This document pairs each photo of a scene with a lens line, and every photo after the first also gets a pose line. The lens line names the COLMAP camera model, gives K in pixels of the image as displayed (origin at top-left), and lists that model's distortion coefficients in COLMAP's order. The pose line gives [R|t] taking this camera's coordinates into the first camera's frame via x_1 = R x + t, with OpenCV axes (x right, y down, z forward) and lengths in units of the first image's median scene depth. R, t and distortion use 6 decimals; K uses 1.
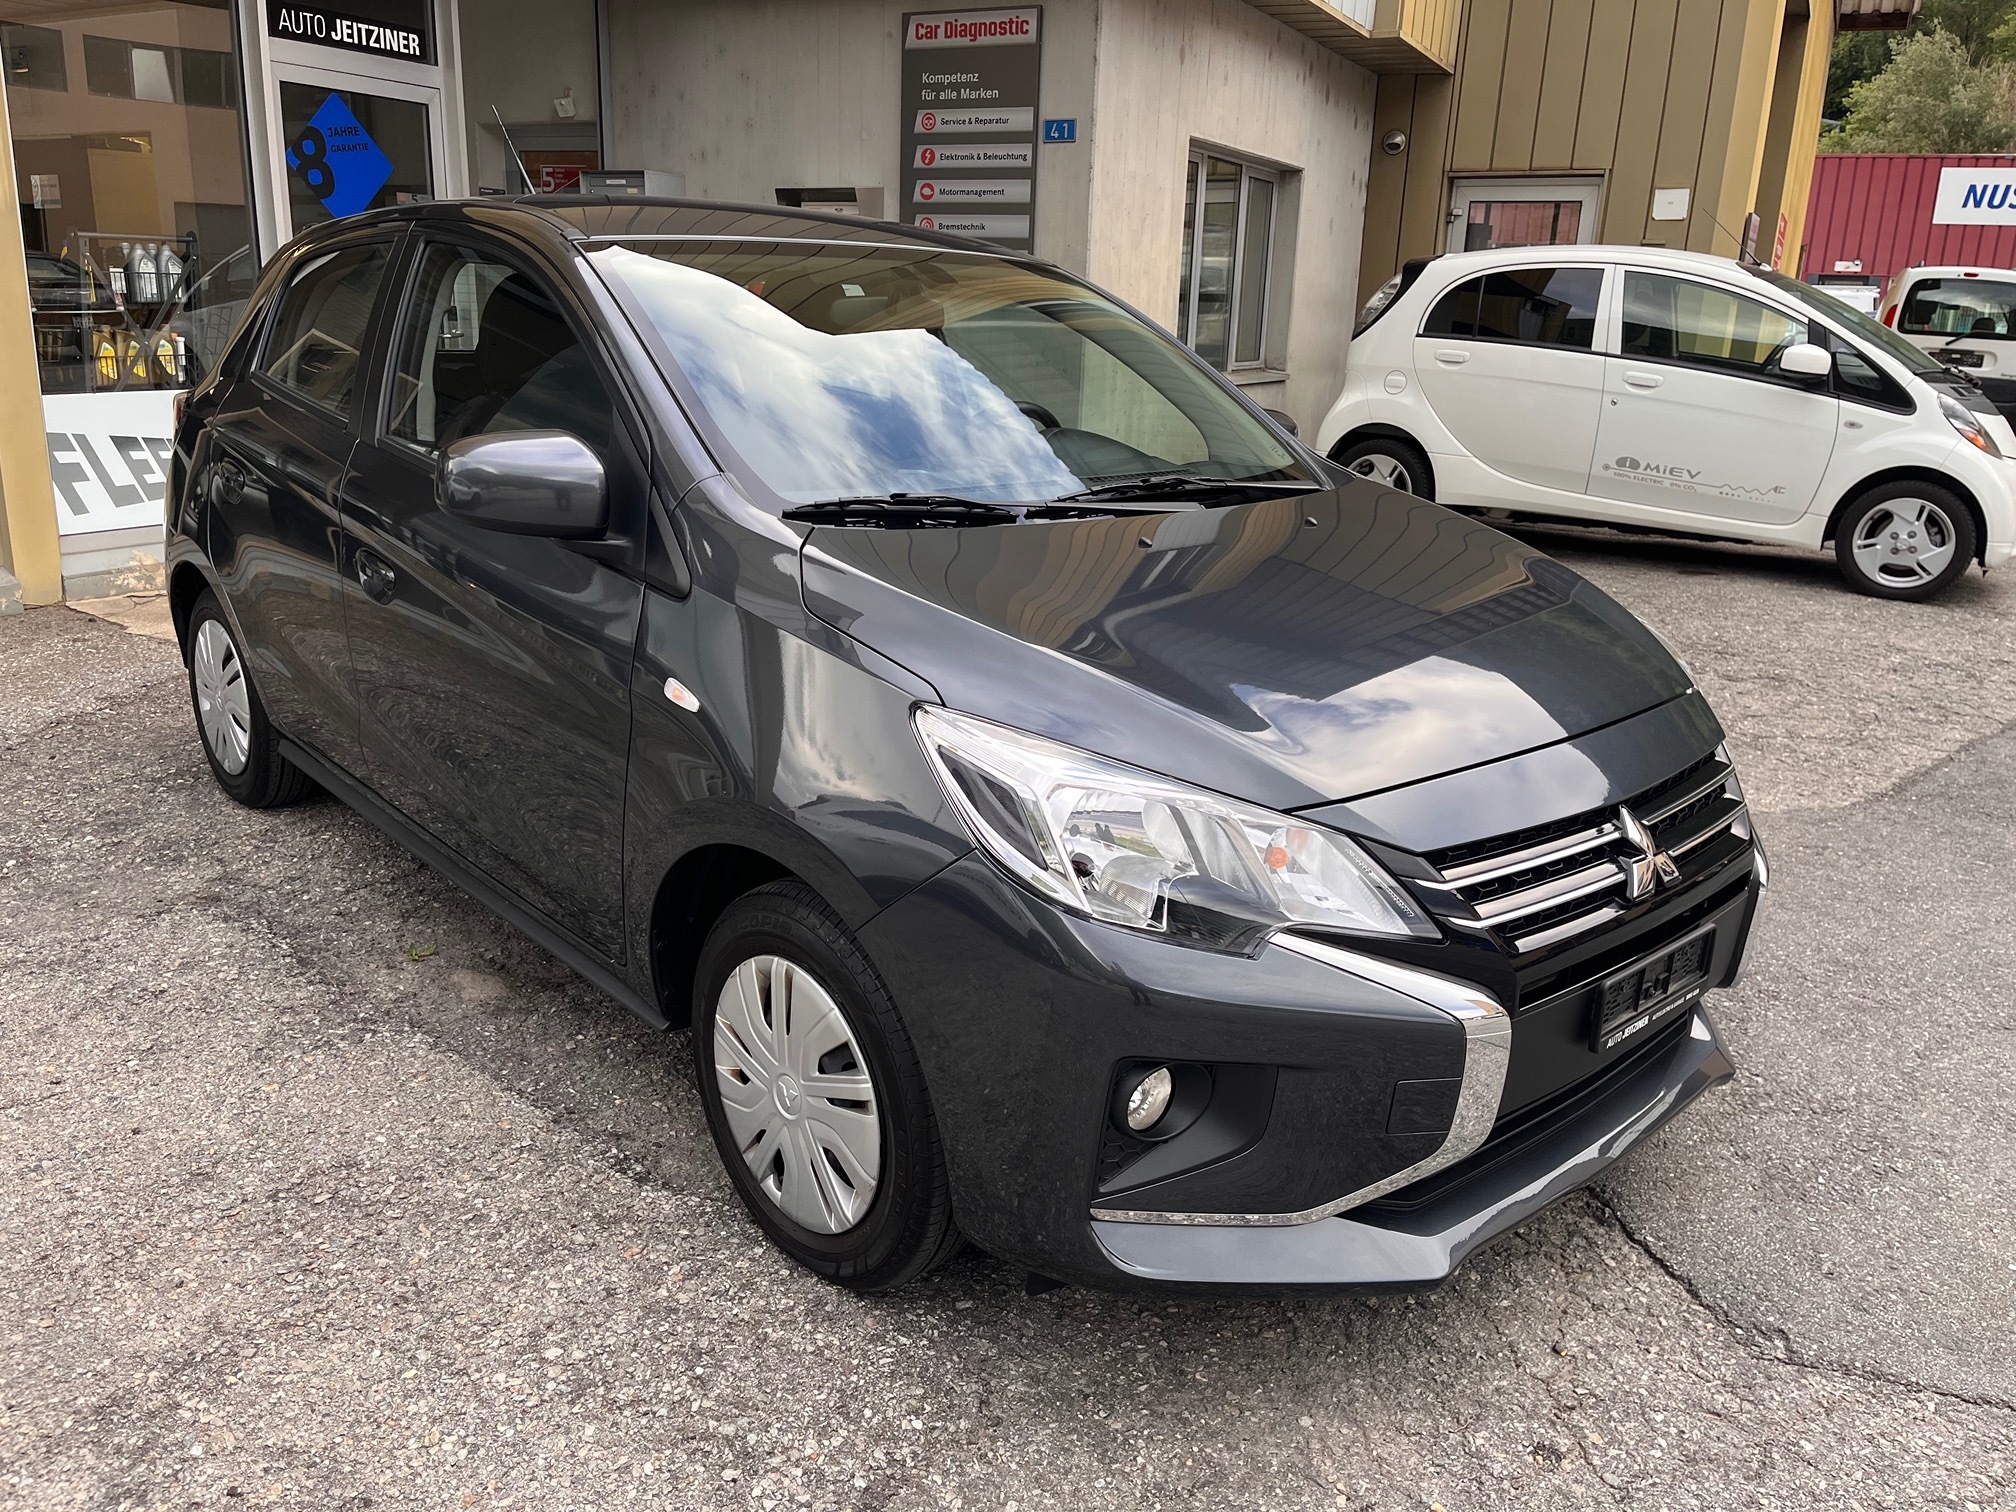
lens RADIAL K [[1522.9, 0, 994.3], [0, 1522.9, 740.9], [0, 0, 1]] dist [0.083251, -0.114516]
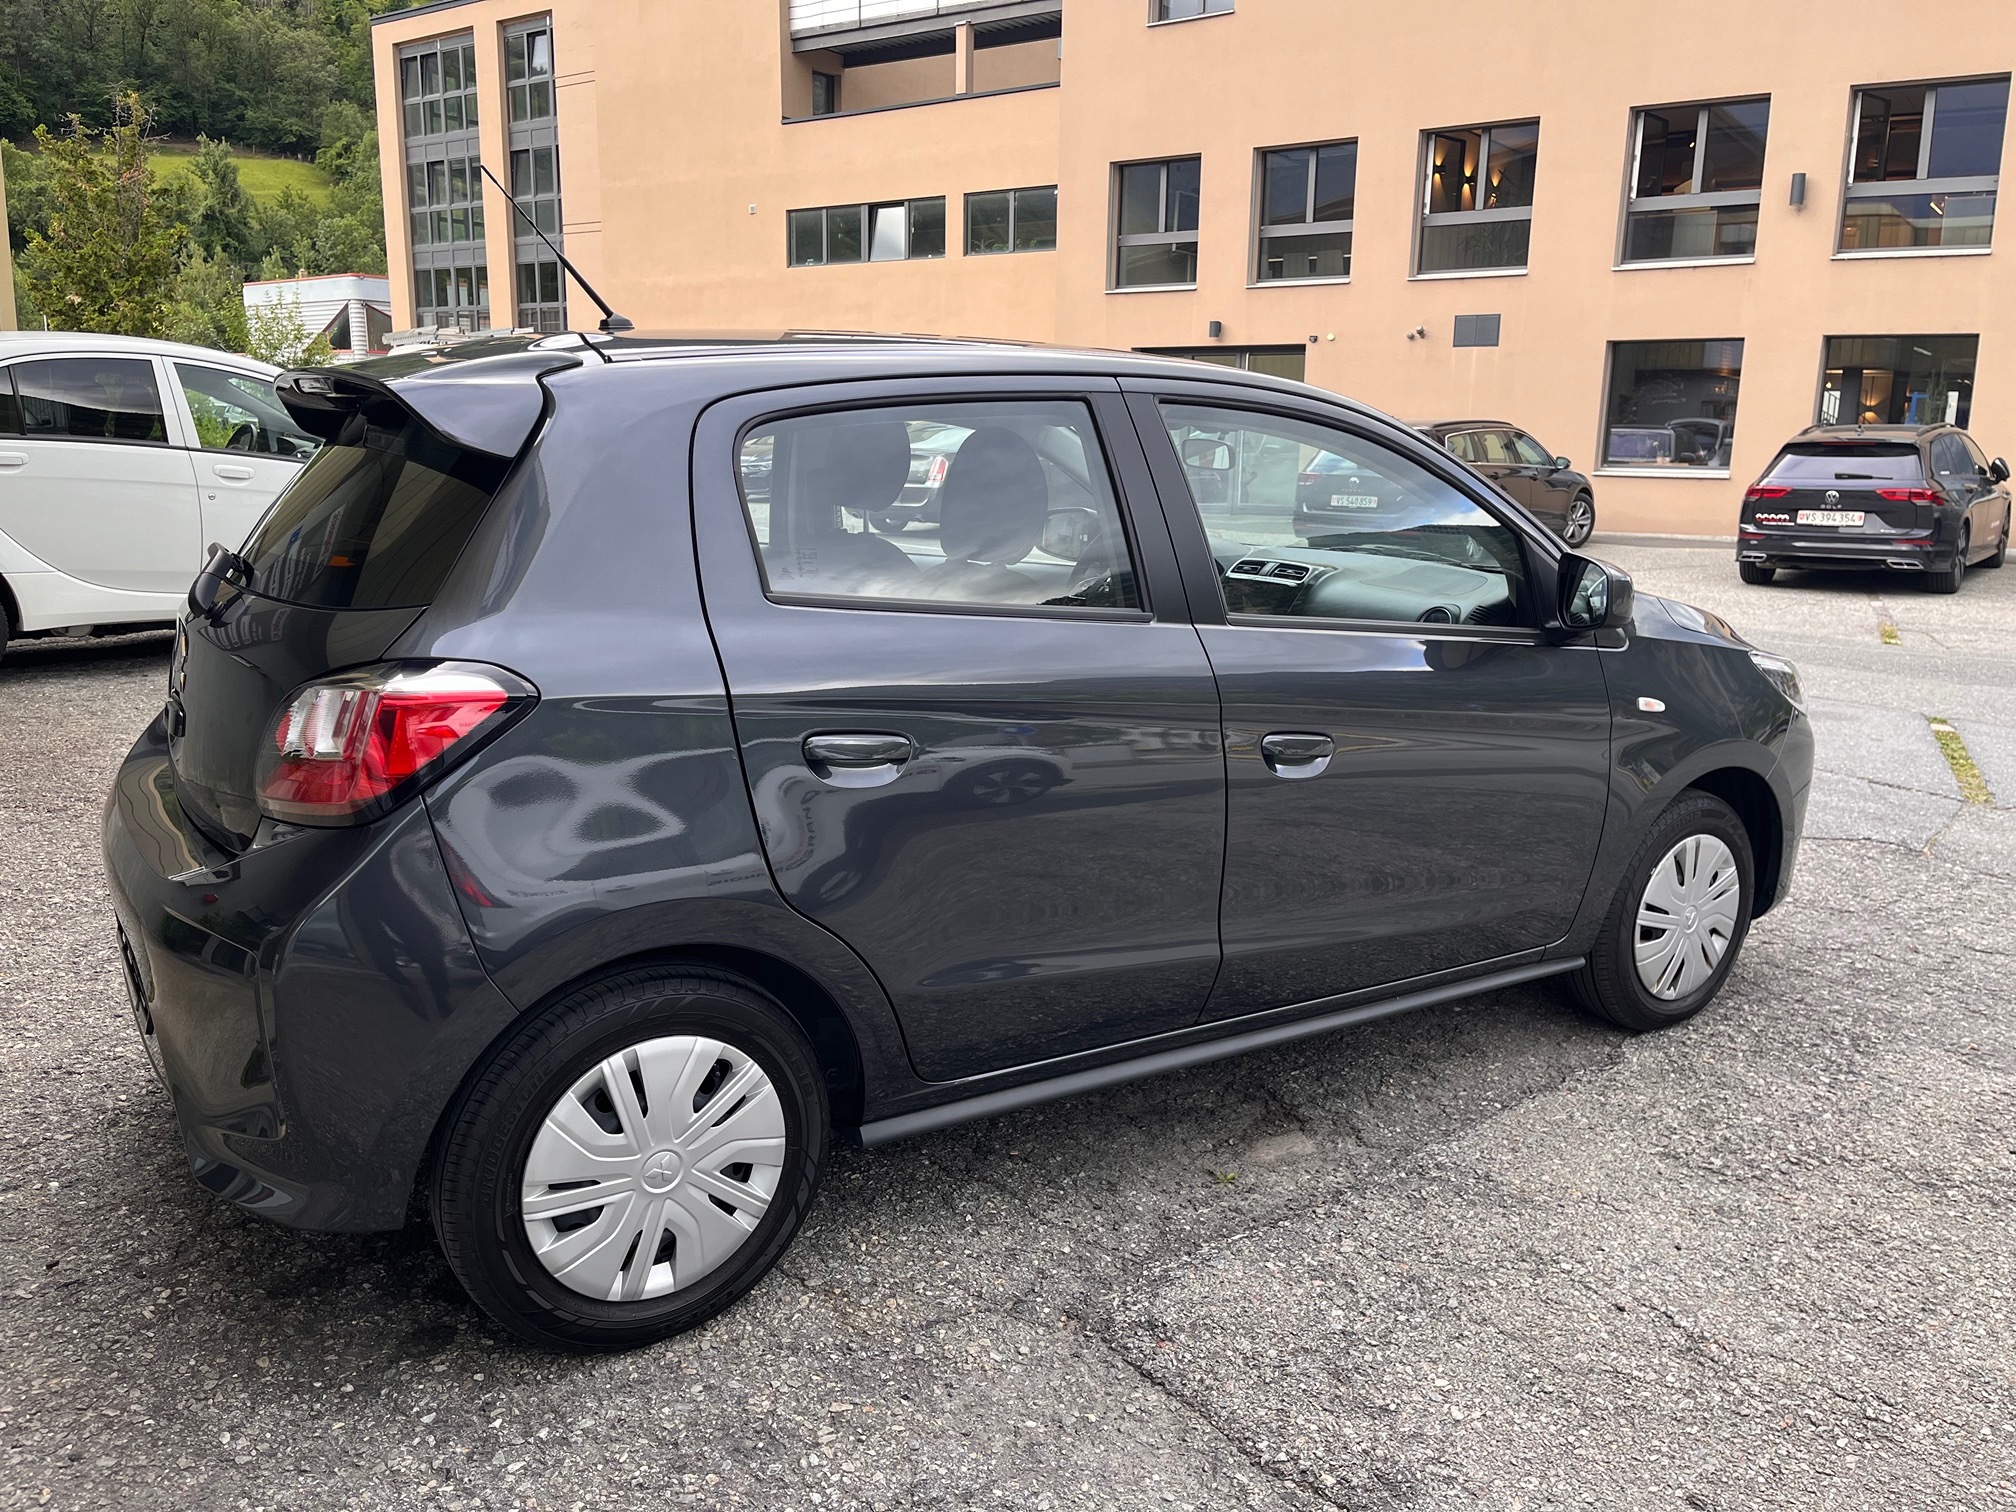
lens RADIAL K [[1522.9, 0, 1006.4], [0, 1522.9, 745.4], [0, 0, 1]] dist [0.083251, -0.114516]
pose [[0.152282, -0.234427, 0.960132, -0.554882], [0.263347, 0.945966, 0.189200, -0.140366], [-0.952606, 0.224036, 0.205789, 0.406489]]
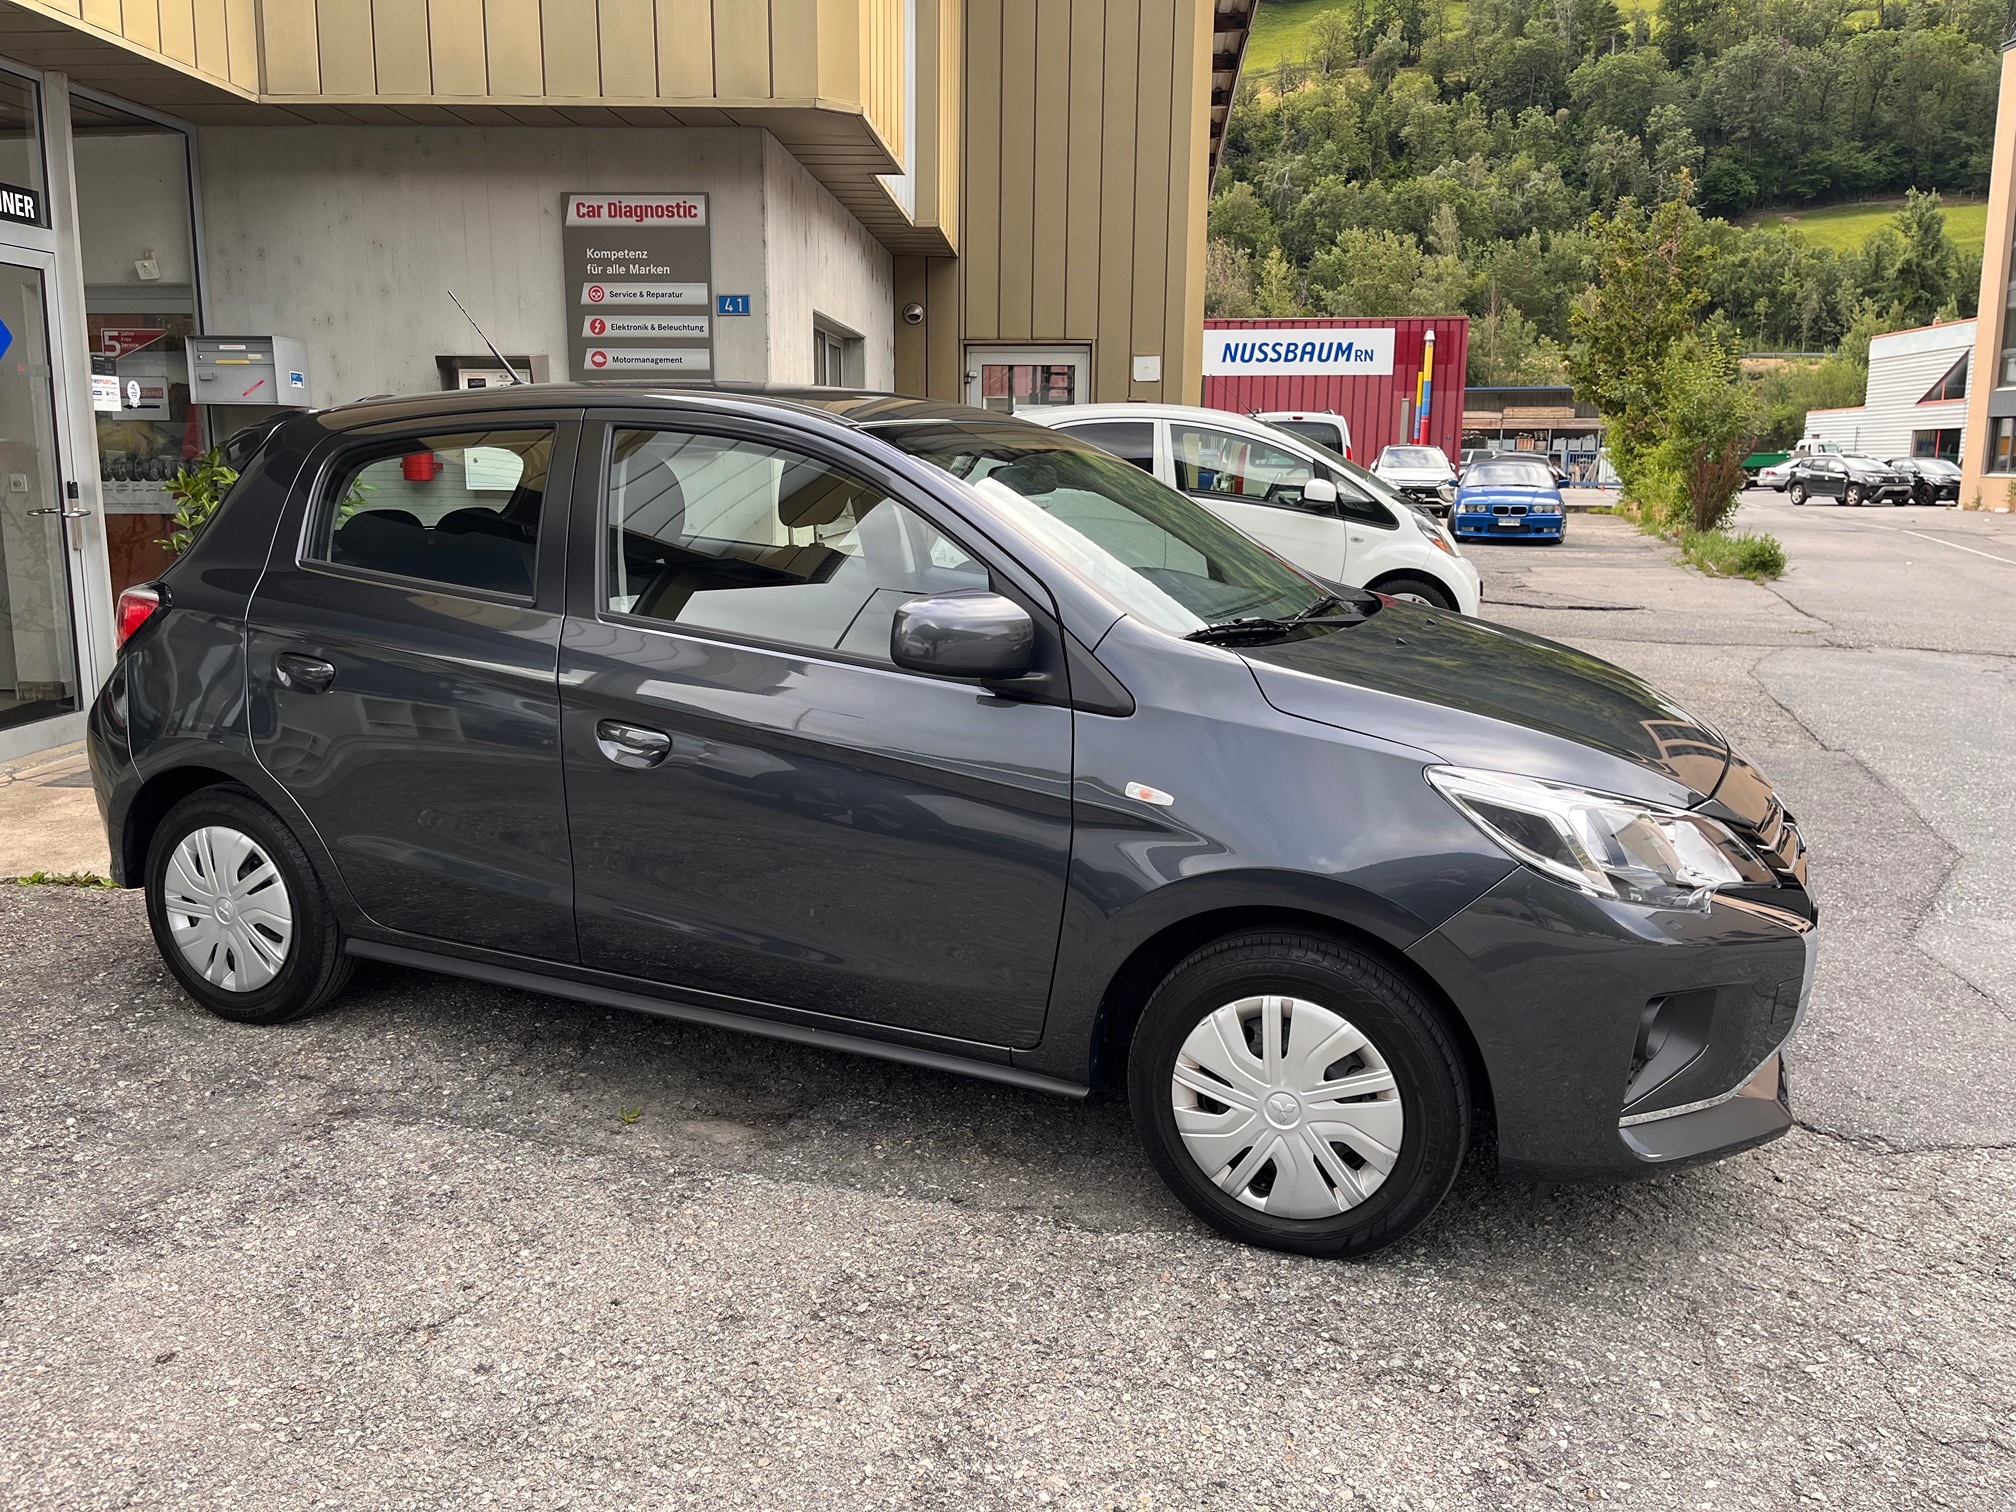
lens RADIAL K [[1522.9, 0, 997.8], [0, 1522.9, 737.0], [0, 0, 1]] dist [0.083251, -0.114516]
pose [[0.911037, -0.100704, 0.399837, -0.246199], [0.137162, 0.988508, -0.063557, -0.004661], [-0.388841, 0.112745, 0.914380, -0.018756]]
